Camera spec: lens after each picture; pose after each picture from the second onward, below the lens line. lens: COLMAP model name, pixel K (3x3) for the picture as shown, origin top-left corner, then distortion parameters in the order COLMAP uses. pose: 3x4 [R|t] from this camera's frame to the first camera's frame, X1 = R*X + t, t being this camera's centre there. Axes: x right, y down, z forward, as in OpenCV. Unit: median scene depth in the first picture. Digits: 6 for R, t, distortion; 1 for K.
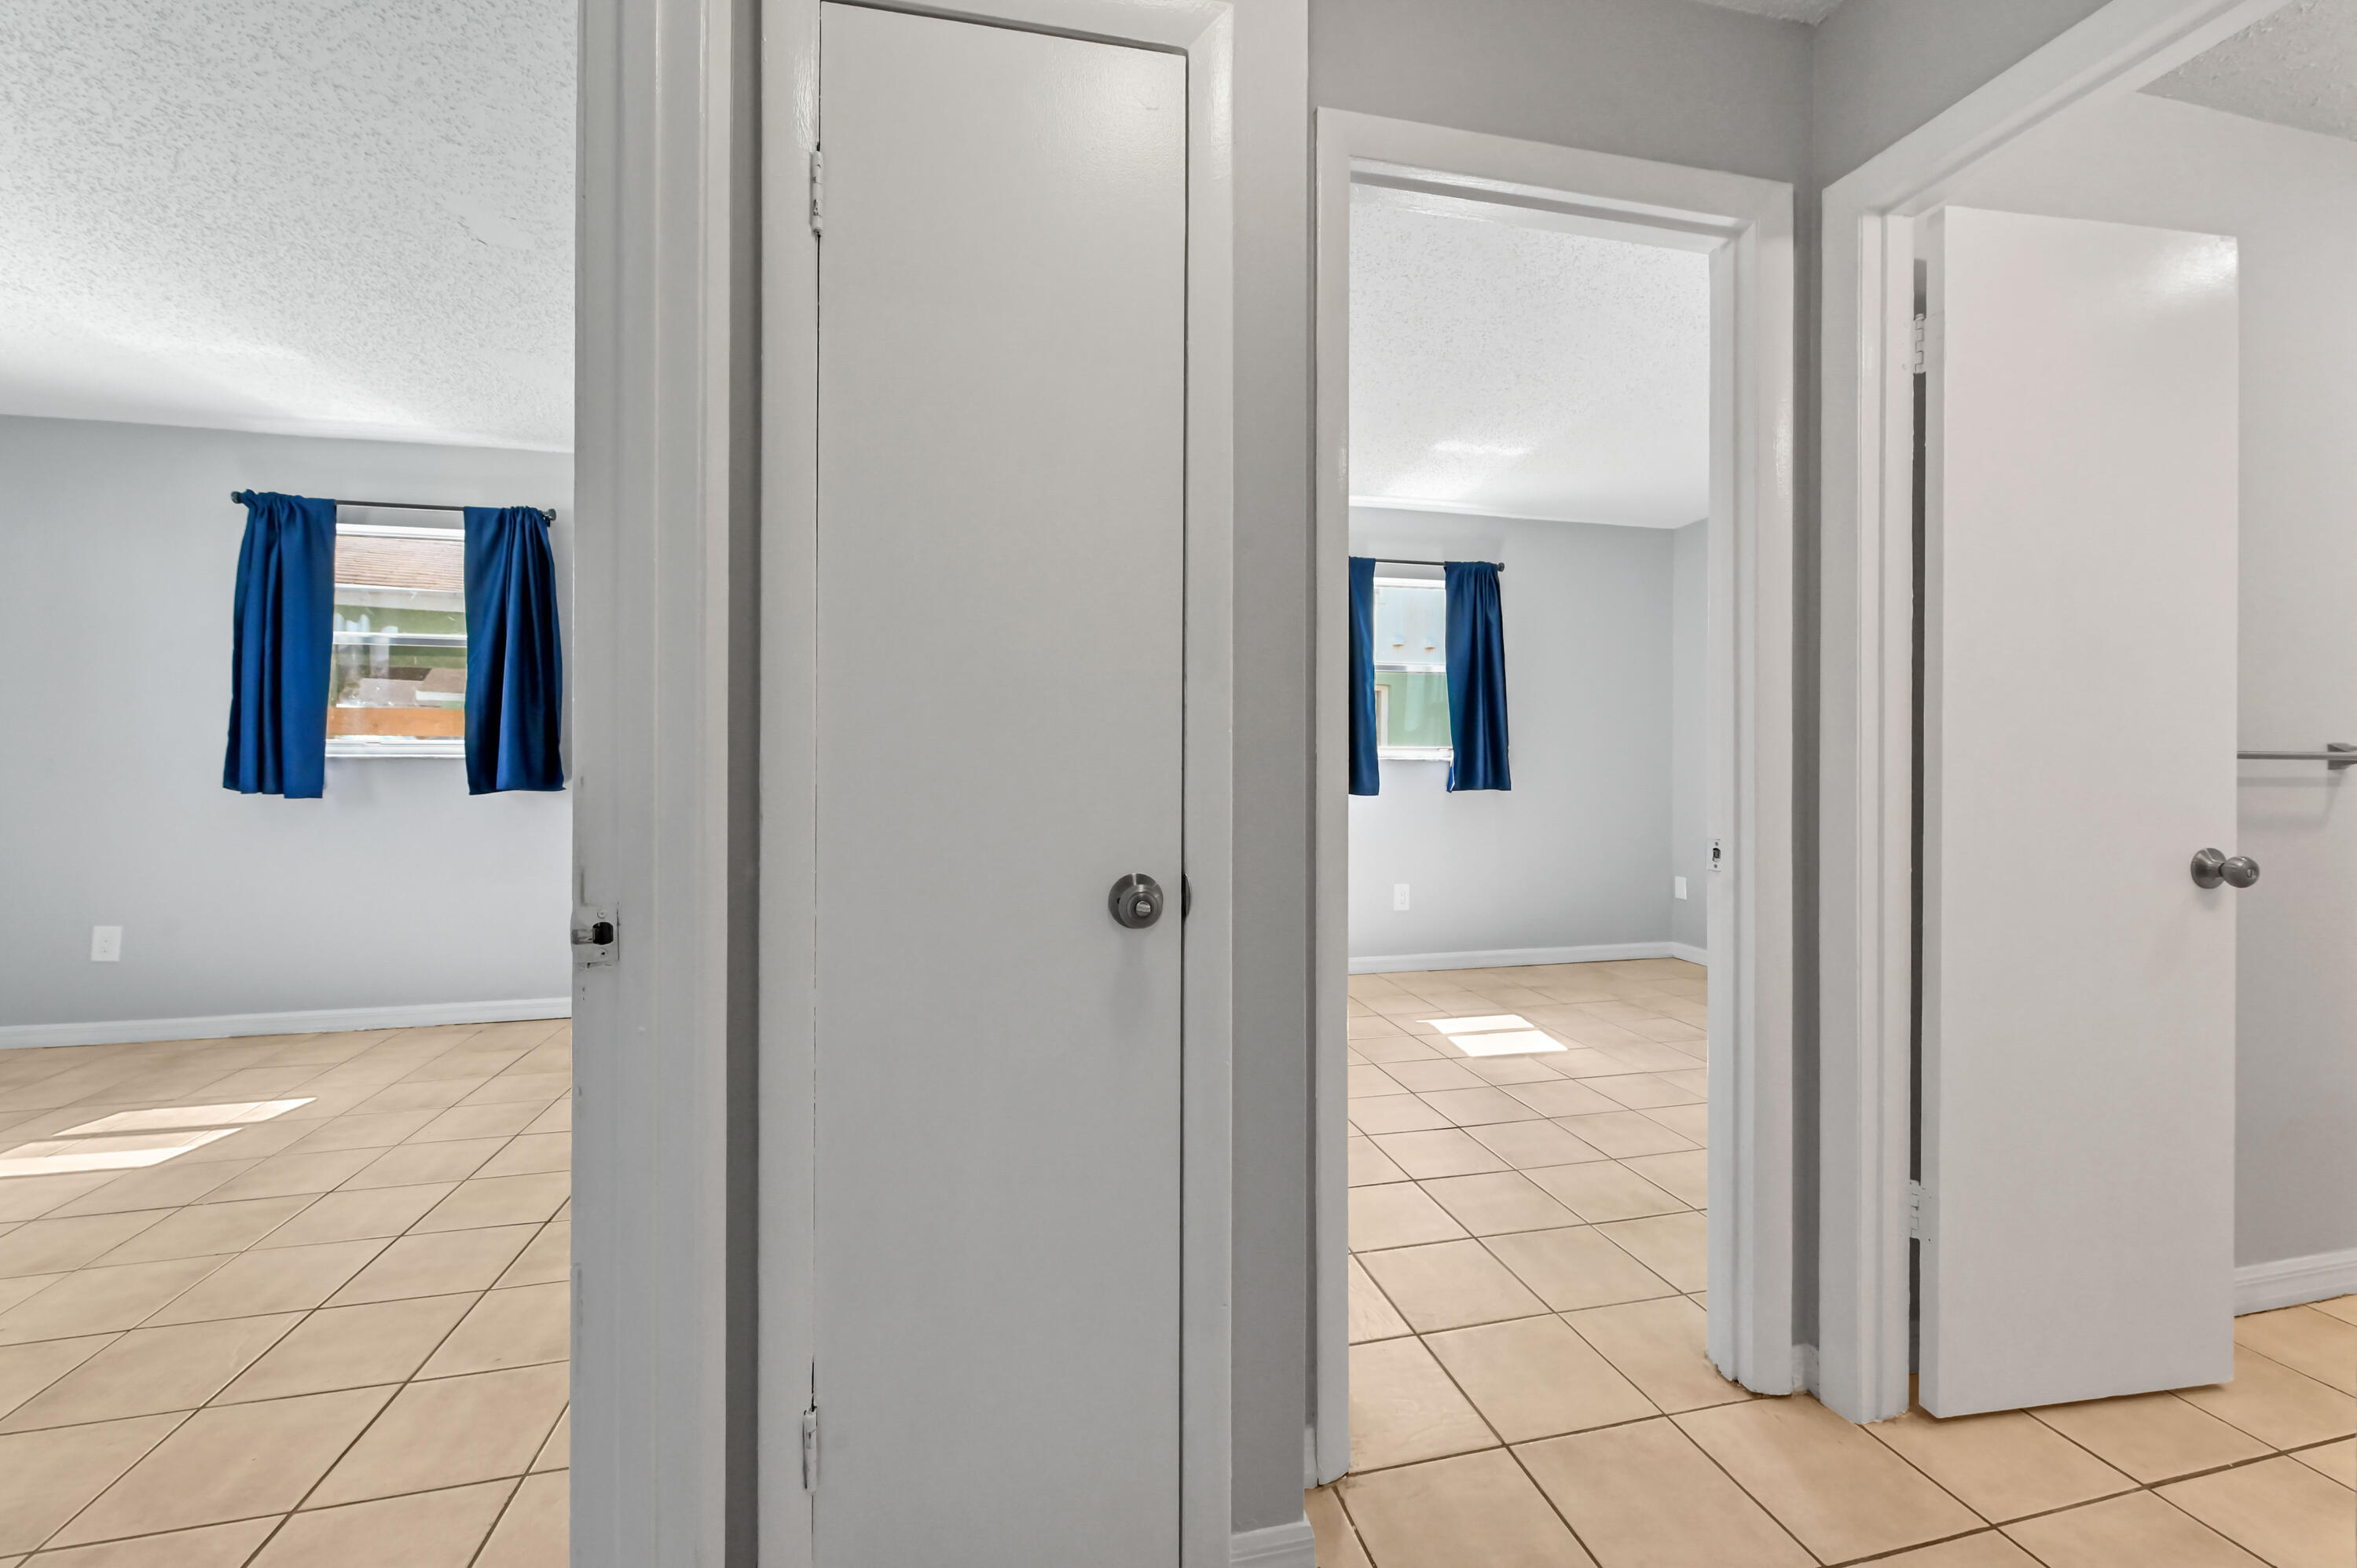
lens RADIAL K [[944.1, 0, 1189.1], [0, 944.1, 756.4], [0, 0, 1]] dist [0.001269, -0.000189]
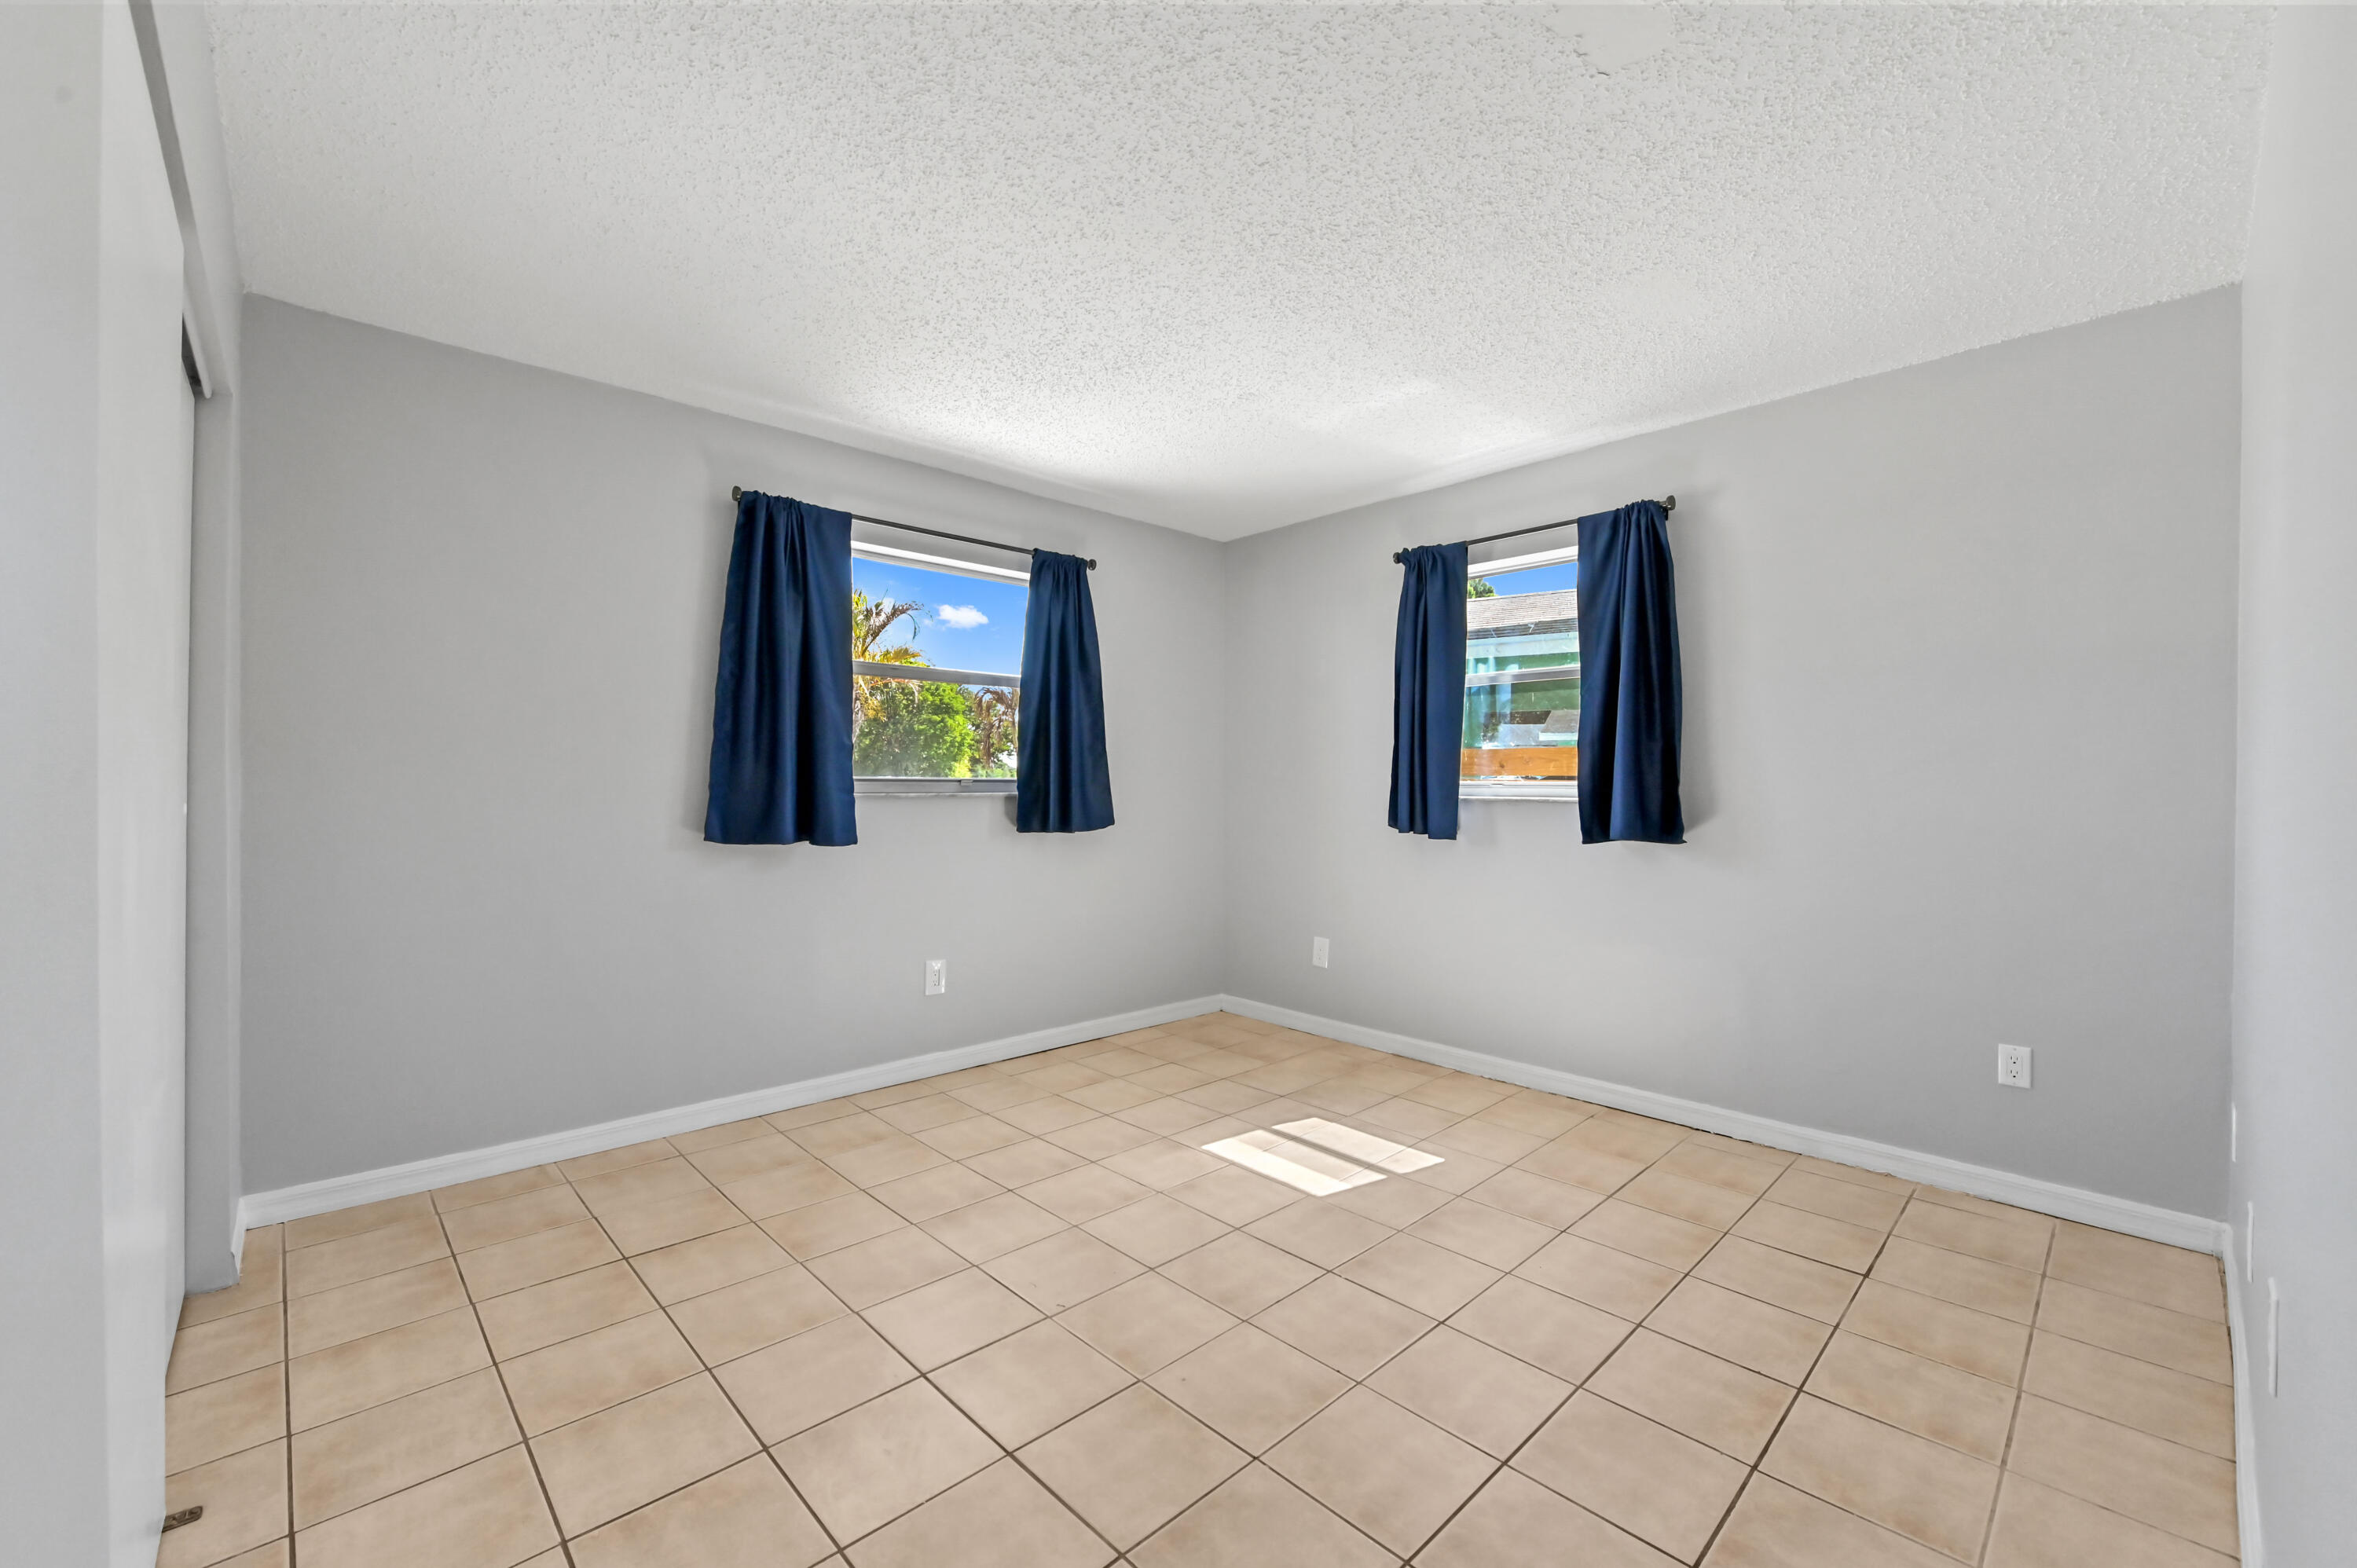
lens RADIAL K [[956.6, 0, 1178.5], [0, 956.6, 784.0], [0, 0, 1]] dist [0.000096, 0.000020]
pose [[0.499761, -0.001088, -0.866163, -0.183245], [-0.003073, 0.999991, -0.003029, -0.011191], [0.866158, 0.004175, 0.499753, 0.235420]]
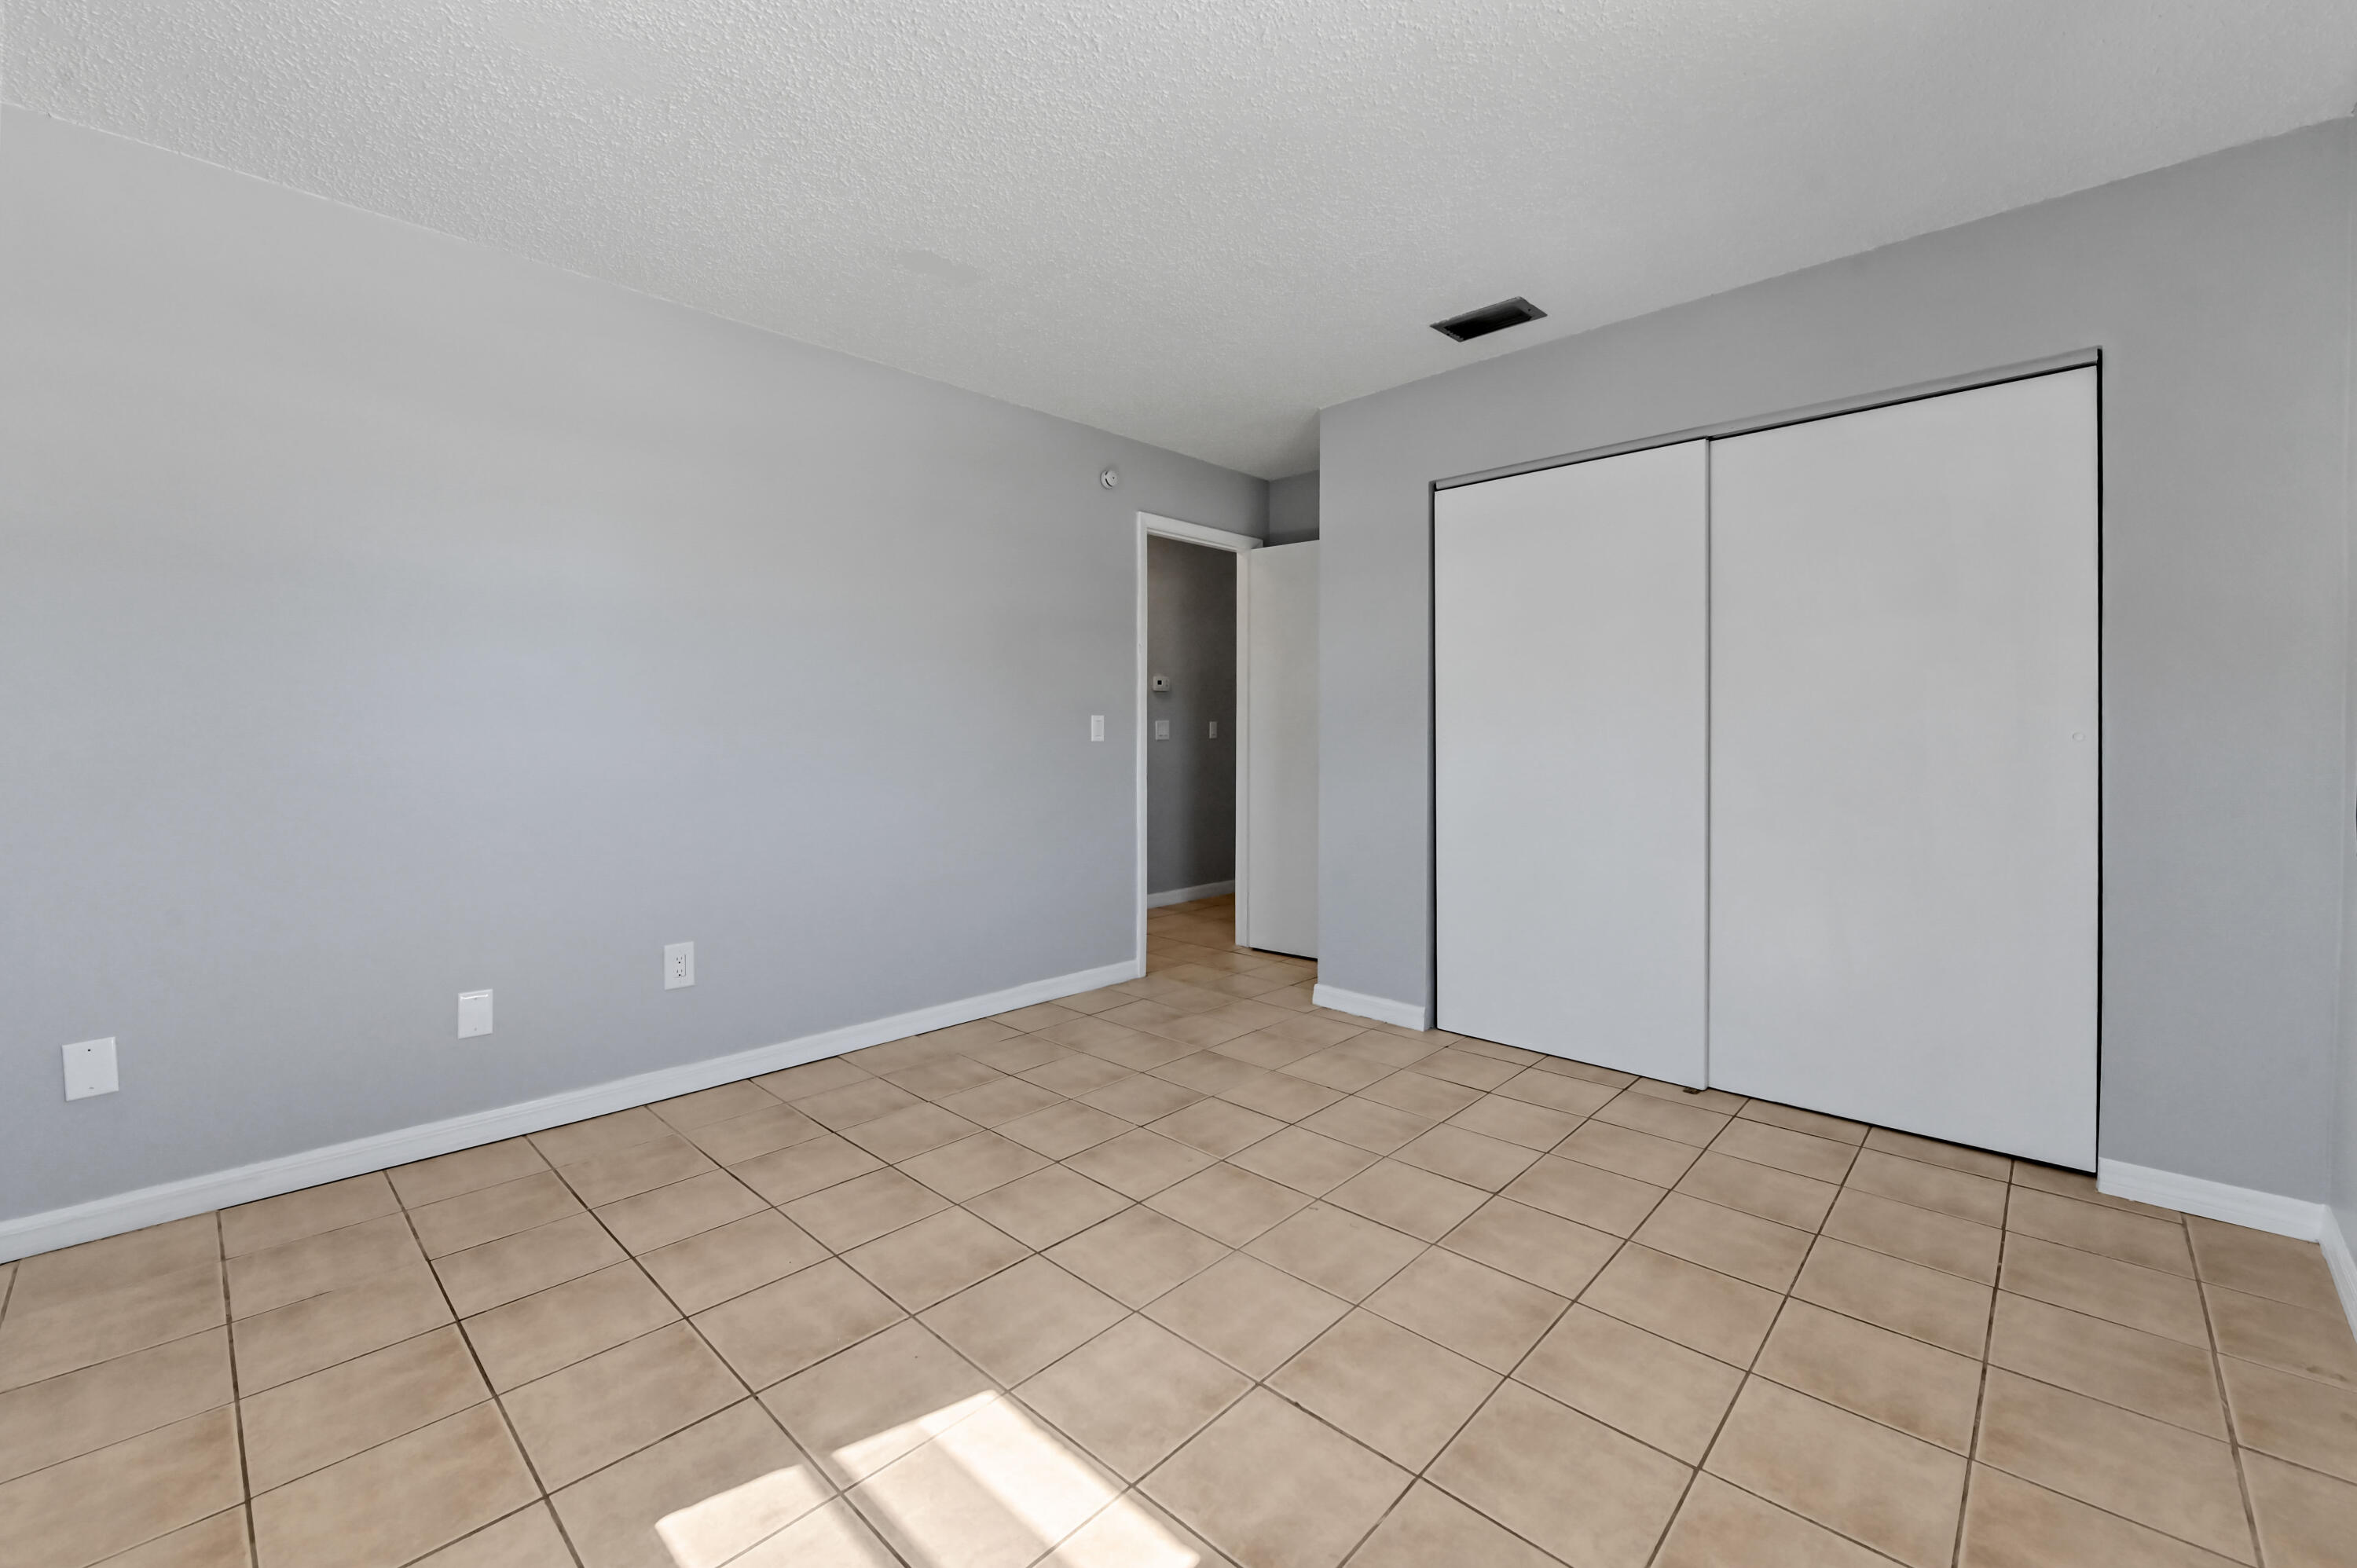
lens RADIAL K [[944.1, 0, 1189.1], [0, 944.1, 756.4], [0, 0, 1]] dist [0.001269, -0.000189]
pose [[-0.556992, -0.021887, 0.830229, -1.154710], [-0.000783, 0.999666, 0.025829, 0.001524], [-0.830517, 0.013736, -0.556823, 0.850697]]
